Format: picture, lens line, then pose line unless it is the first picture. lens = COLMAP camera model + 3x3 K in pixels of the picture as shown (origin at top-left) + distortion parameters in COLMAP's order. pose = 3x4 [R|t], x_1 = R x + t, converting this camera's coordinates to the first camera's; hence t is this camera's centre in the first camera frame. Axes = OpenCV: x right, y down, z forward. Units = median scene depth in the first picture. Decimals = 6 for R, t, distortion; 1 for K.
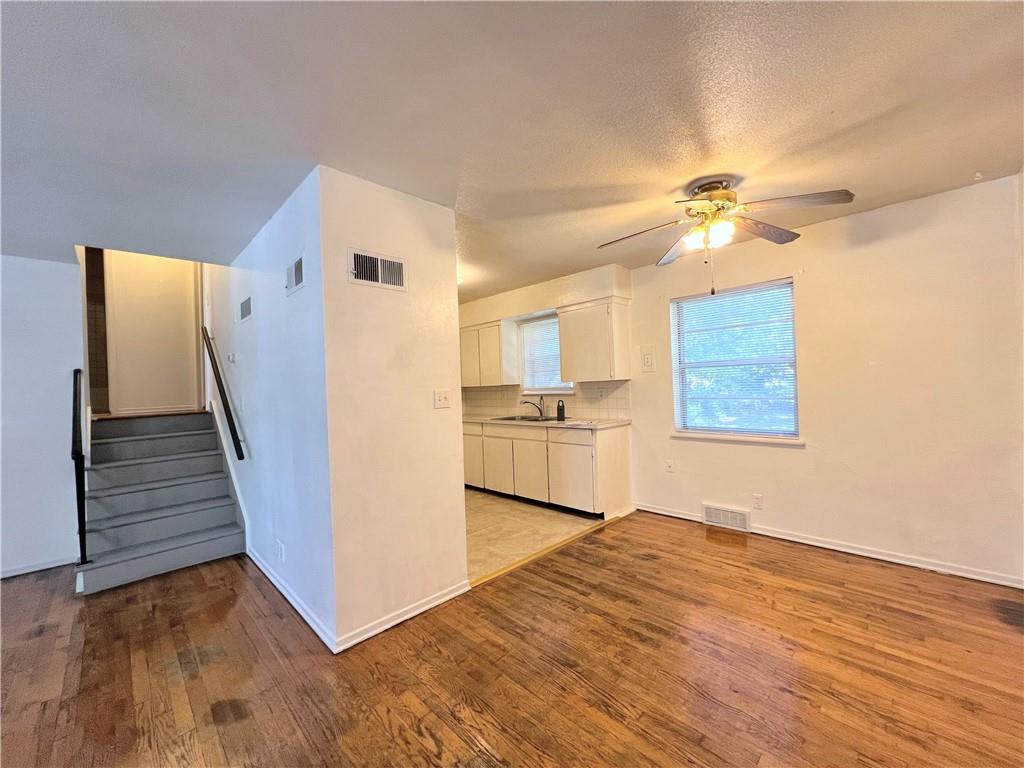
lens RADIAL K [[408.2, 0, 511.3], [0, 408.2, 385.3], [0, 0, 1]] dist [-0.002659, 0.001000]
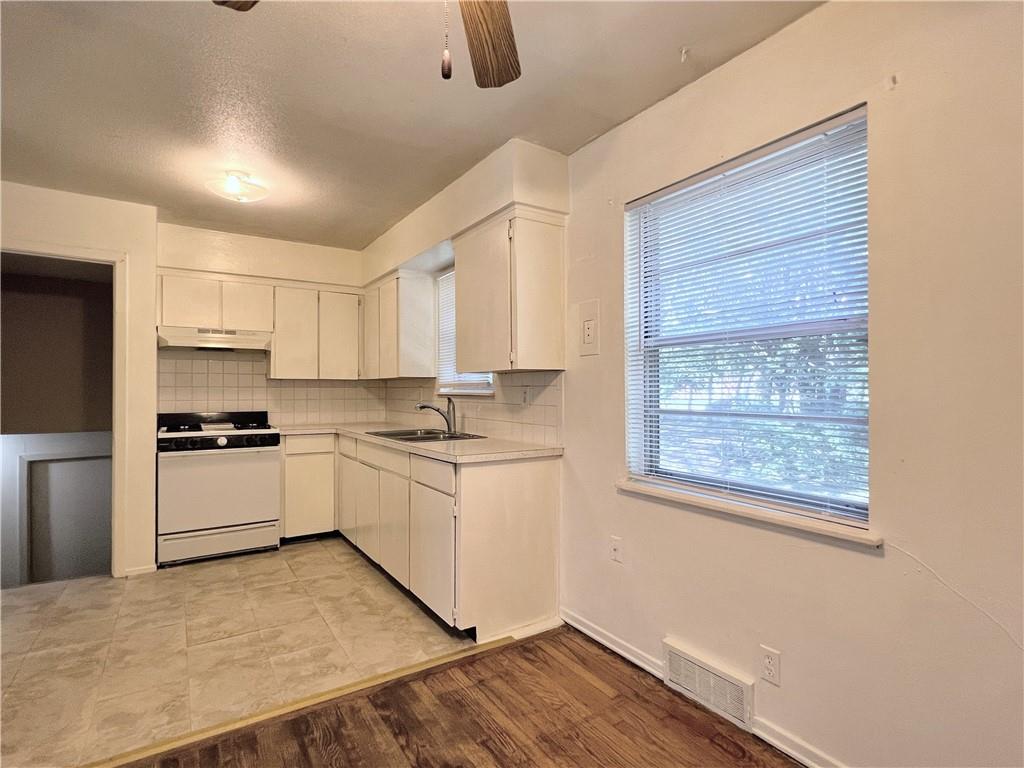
lens RADIAL K [[511.8, 0, 509.1], [0, 511.8, 389.0], [0, 0, 1]] dist [-0.002233, -0.000165]
pose [[0.979257, 0.035228, -0.199535, 0.462269], [-0.034544, 0.999379, 0.006910, 0.009880], [0.199654, 0.000126, 0.979866, 0.460672]]
